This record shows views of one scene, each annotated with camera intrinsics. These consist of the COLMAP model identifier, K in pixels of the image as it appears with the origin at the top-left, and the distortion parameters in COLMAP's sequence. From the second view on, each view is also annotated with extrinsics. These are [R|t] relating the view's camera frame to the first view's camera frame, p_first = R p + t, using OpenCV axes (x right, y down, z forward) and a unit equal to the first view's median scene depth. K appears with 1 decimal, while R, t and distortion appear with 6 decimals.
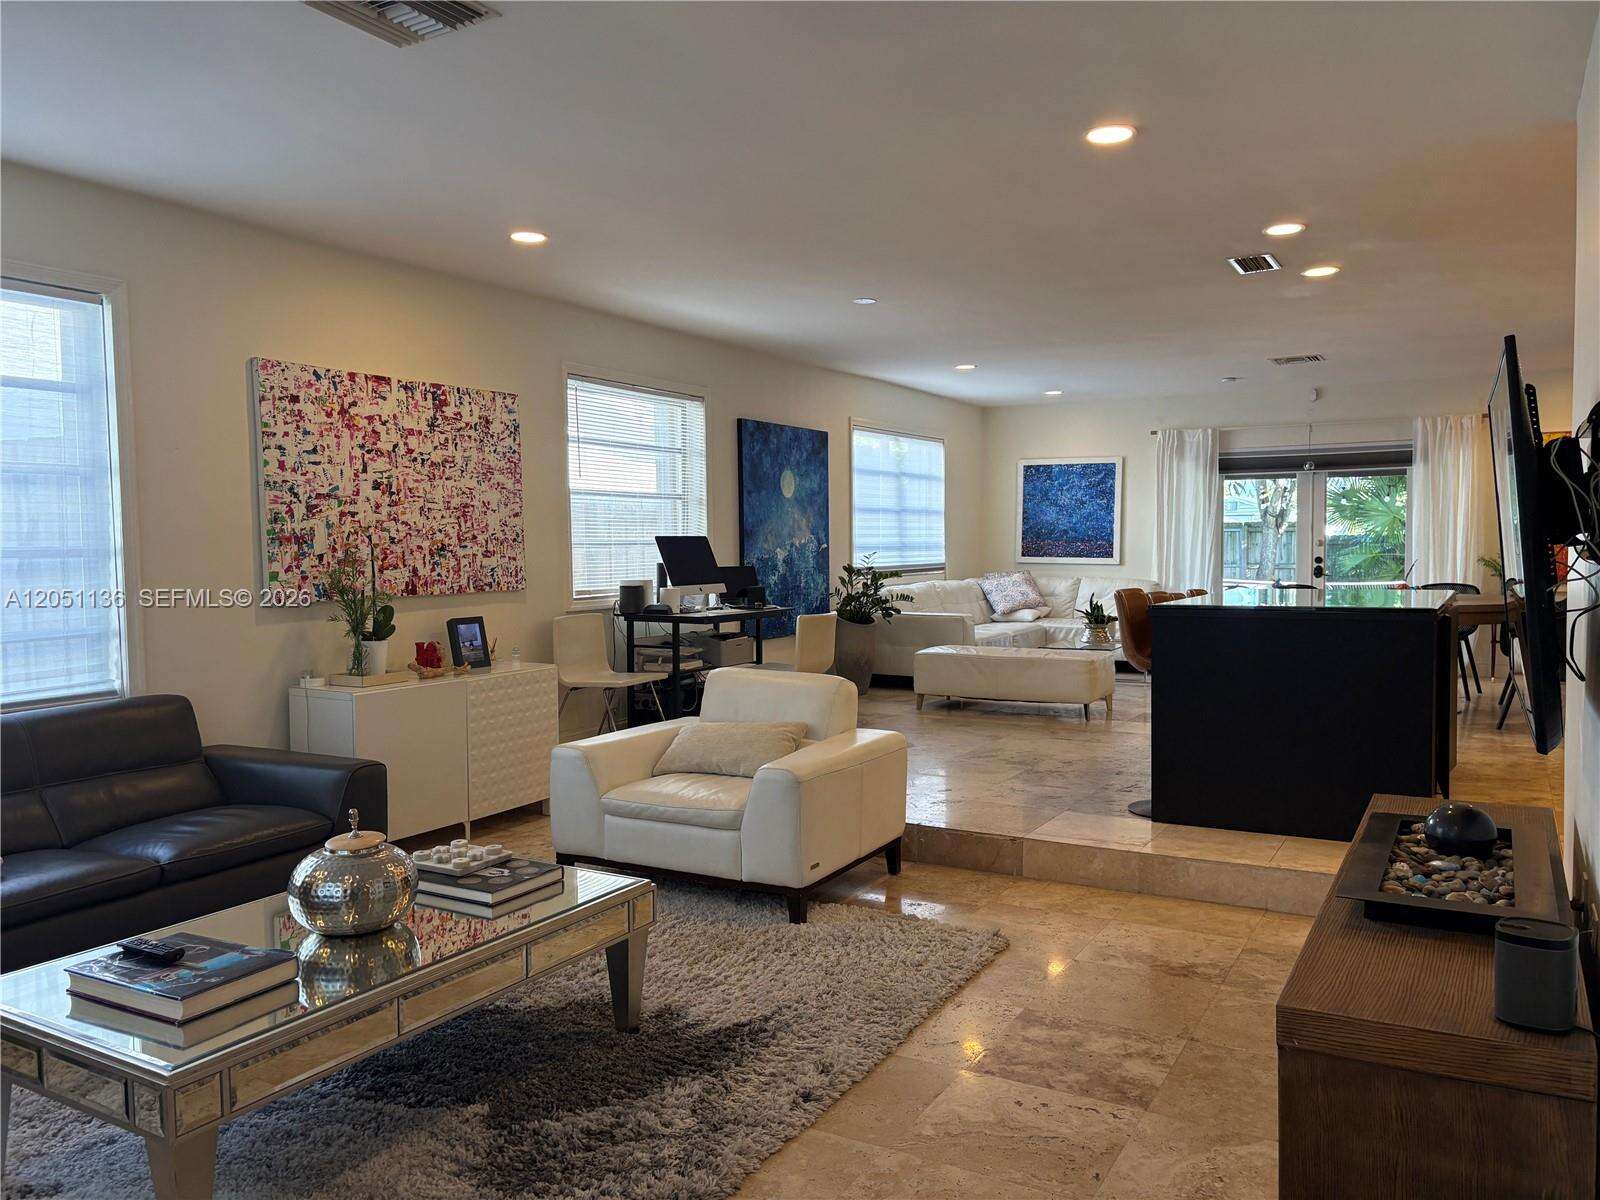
lens RADIAL K [[1210.0, 0, 788.9], [0, 1210.0, 613.7], [0, 0, 1]] dist [0.055781, -0.060732]
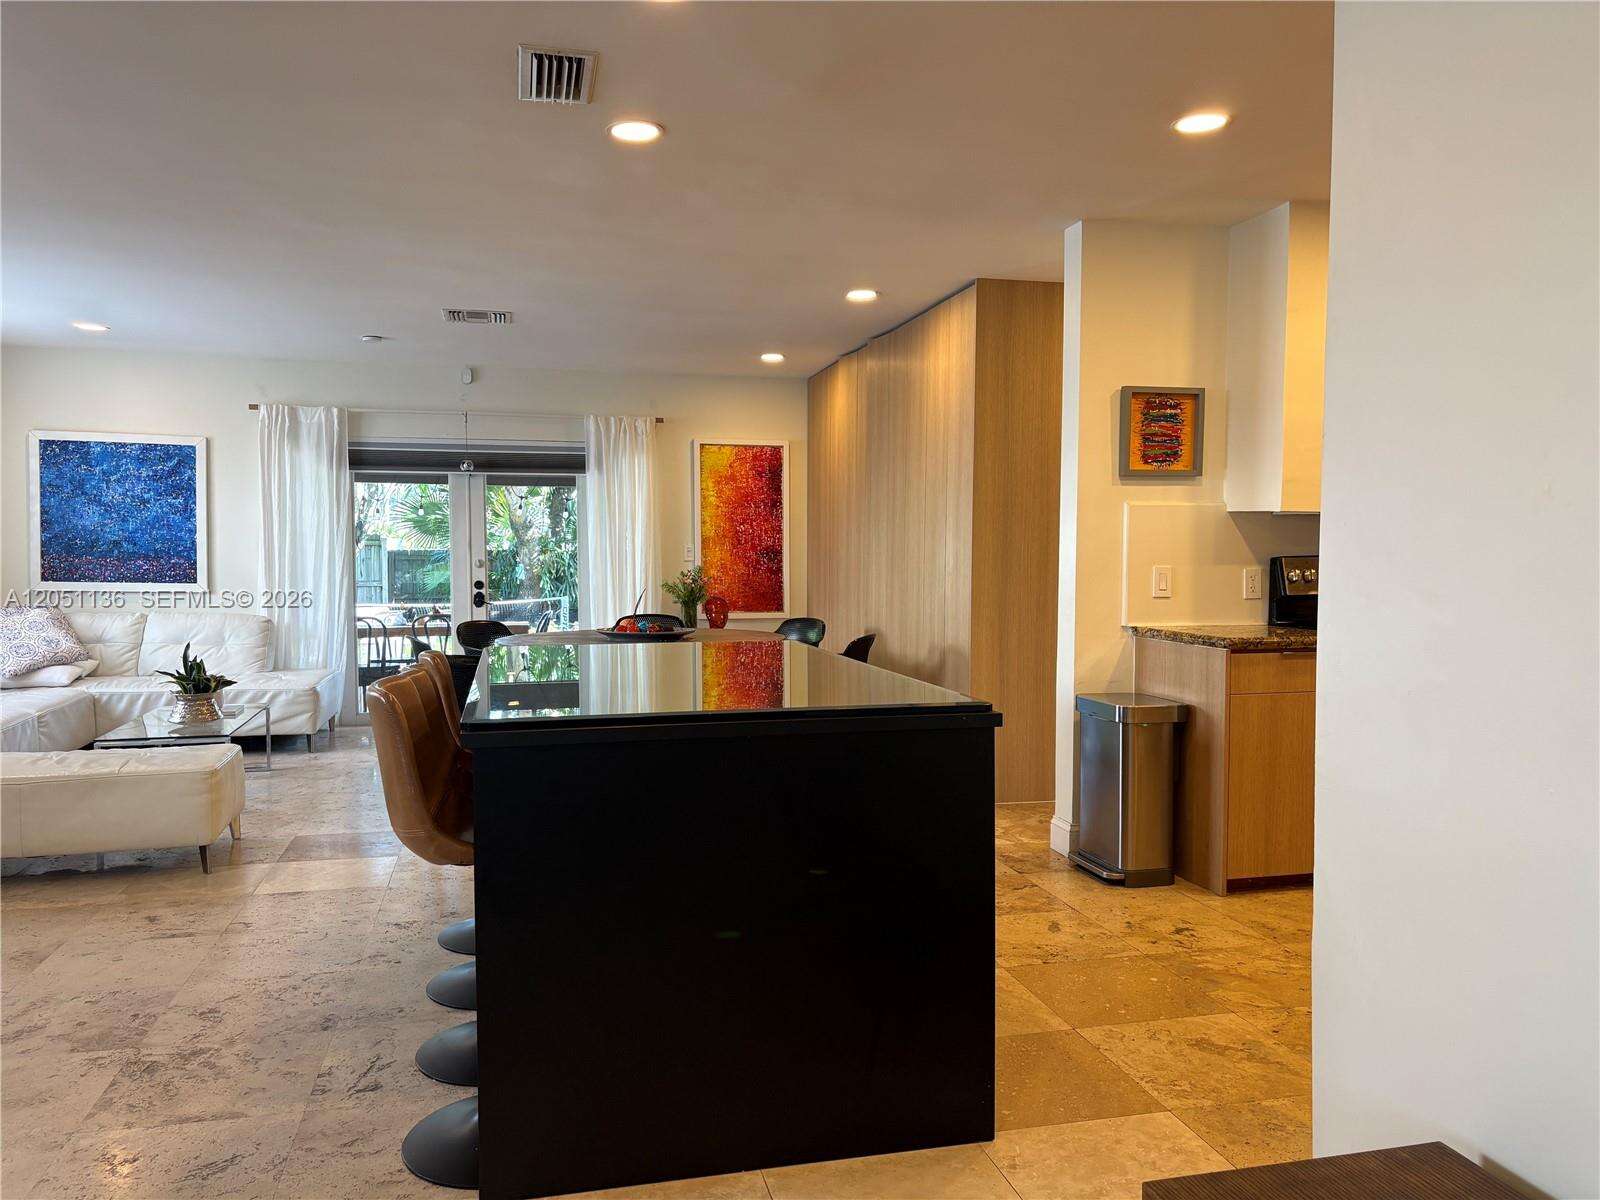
lens RADIAL K [[1210.0, 0, 808.7], [0, 1210.0, 619.1], [0, 0, 1]] dist [0.055781, -0.060732]
pose [[0.719267, -0.027889, 0.694174, 0.044220], [0.031935, 0.999465, 0.007066, -0.024468], [-0.694000, 0.017086, 0.719773, 0.330695]]
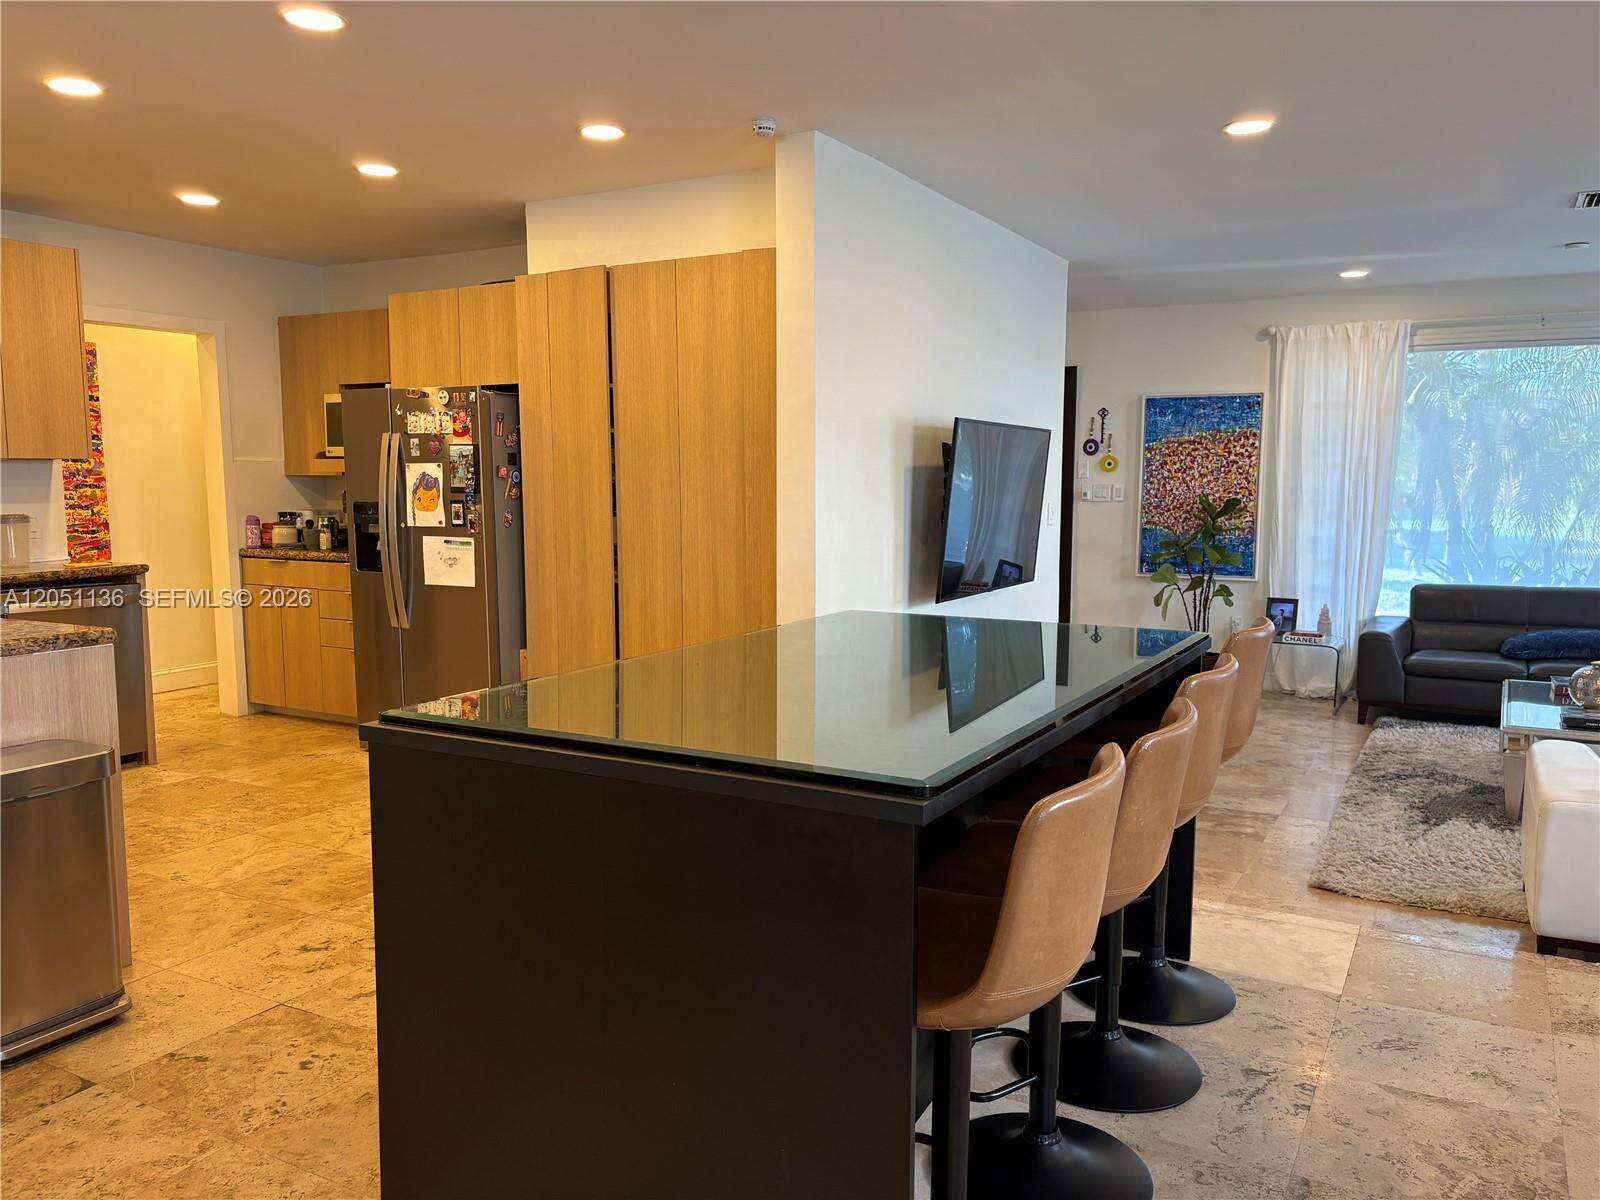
lens RADIAL K [[1210.0, 0, 806.6], [0, 1210.0, 621.8], [0, 0, 1]] dist [0.055781, -0.060732]
pose [[-0.999669, 0.014119, -0.021491, 0.287903], [0.010027, 0.983652, 0.179798, -0.070798], [0.023679, 0.179523, -0.983469, 0.898750]]
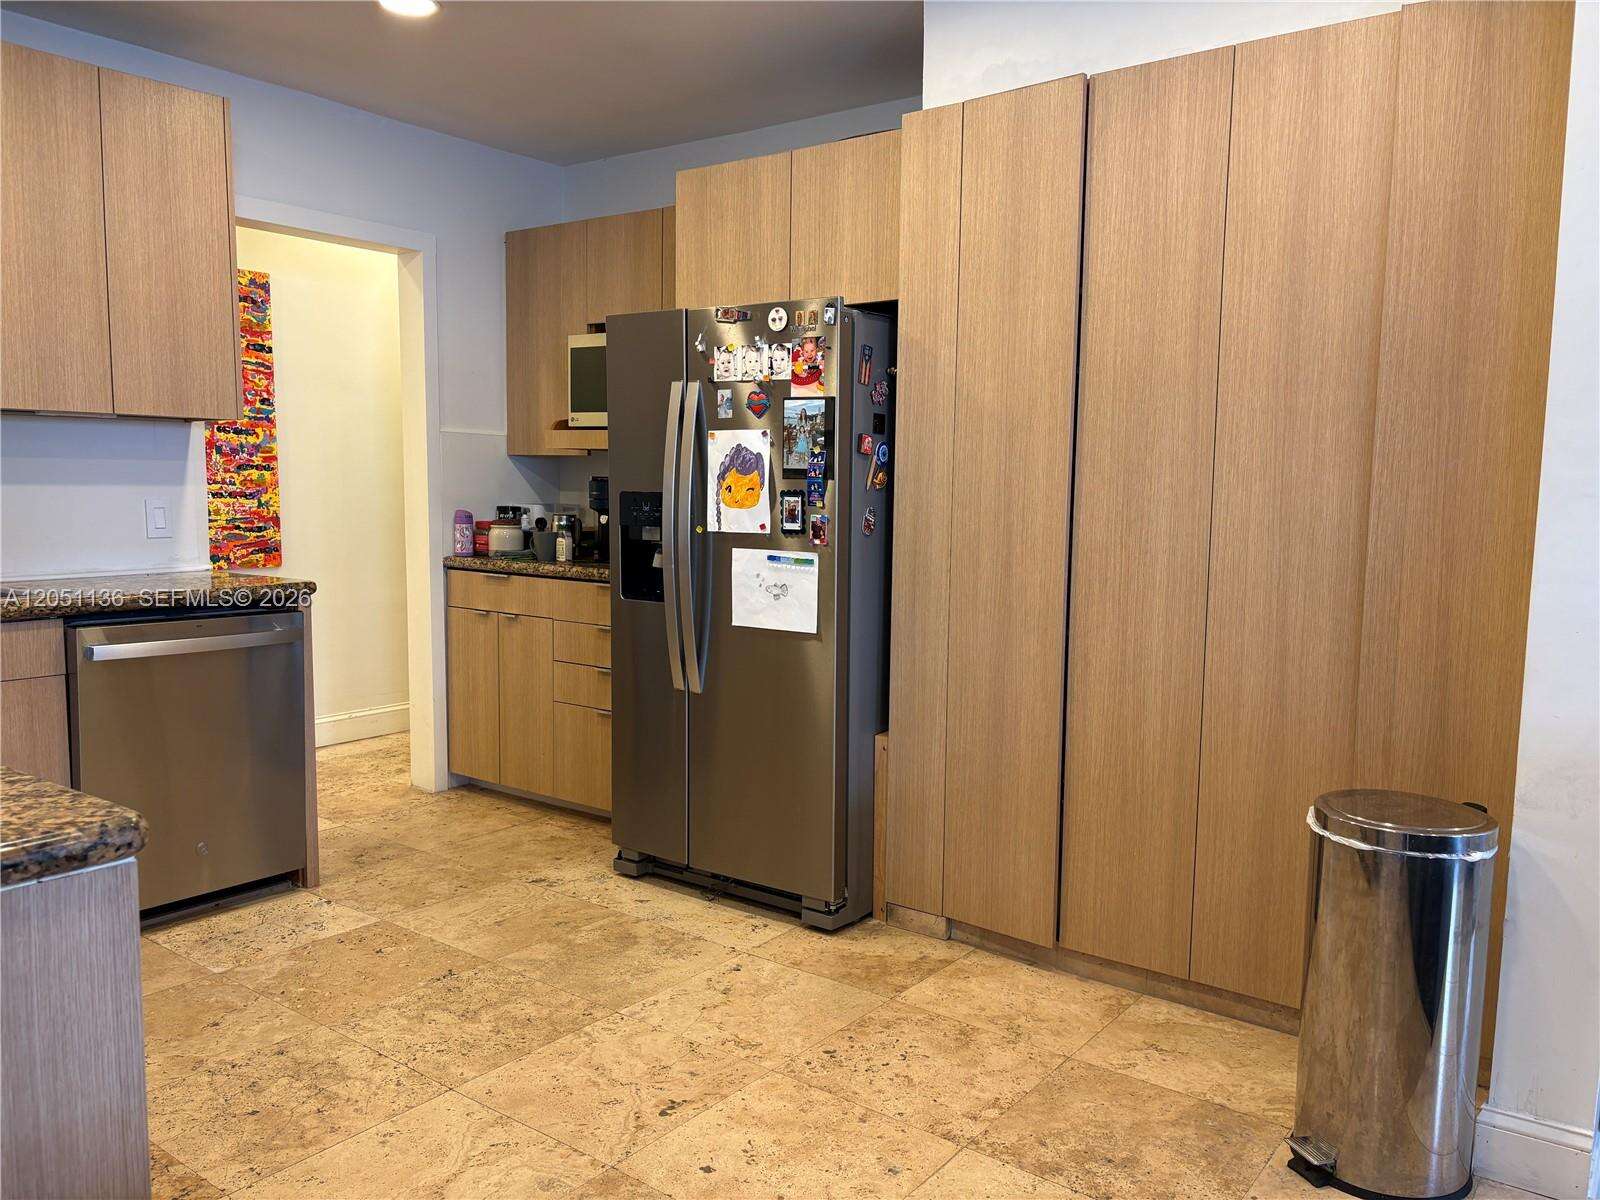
lens RADIAL K [[1210.0, 0, 797.2], [0, 1210.0, 604.2], [0, 0, 1]] dist [0.055781, -0.060732]
pose [[-0.992807, -0.012930, 0.119023, 0.399063], [0.006776, 0.986489, 0.163687, -0.049762], [-0.119531, 0.163316, -0.979306, 0.658400]]
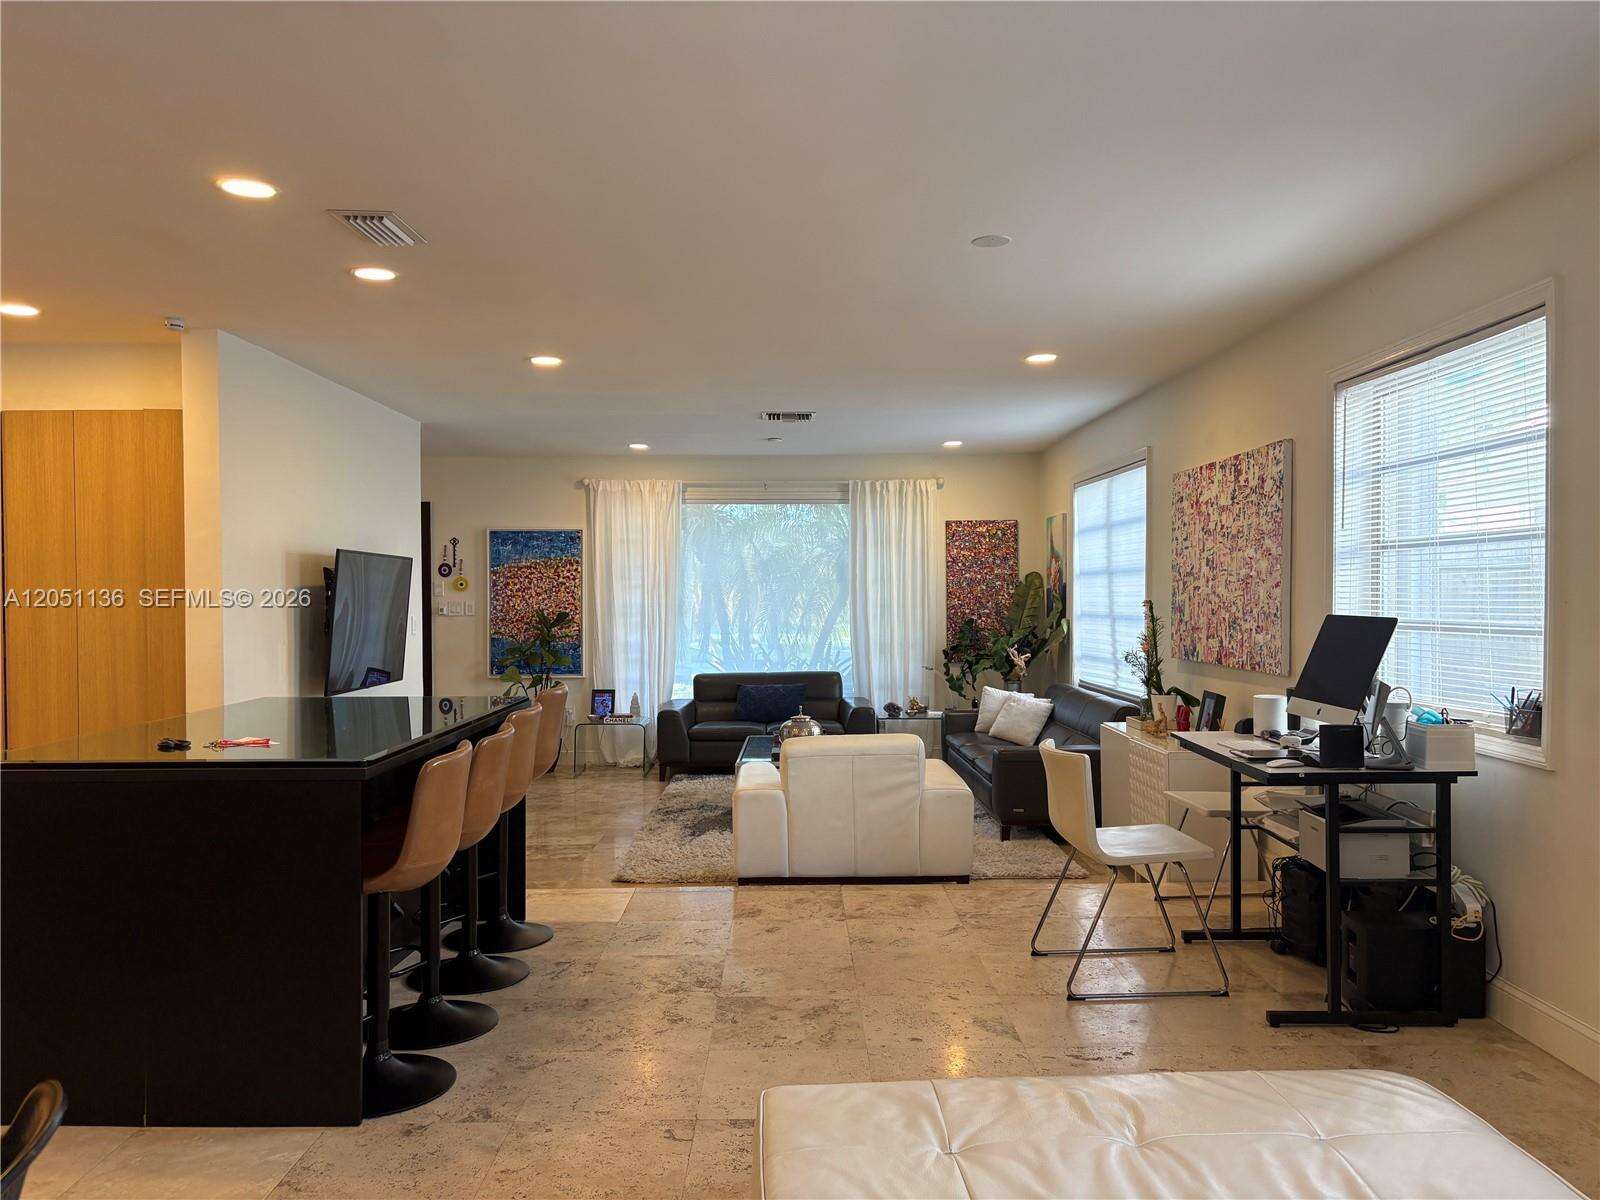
lens RADIAL K [[1210.0, 0, 808.0], [0, 1210.0, 599.1], [0, 0, 1]] dist [0.055781, -0.060732]
pose [[-0.856738, 0.017181, -0.515465, 0.334988], [-0.018248, 0.997809, 0.063589, -0.082825], [0.515428, 0.063885, -0.854548, 1.076784]]
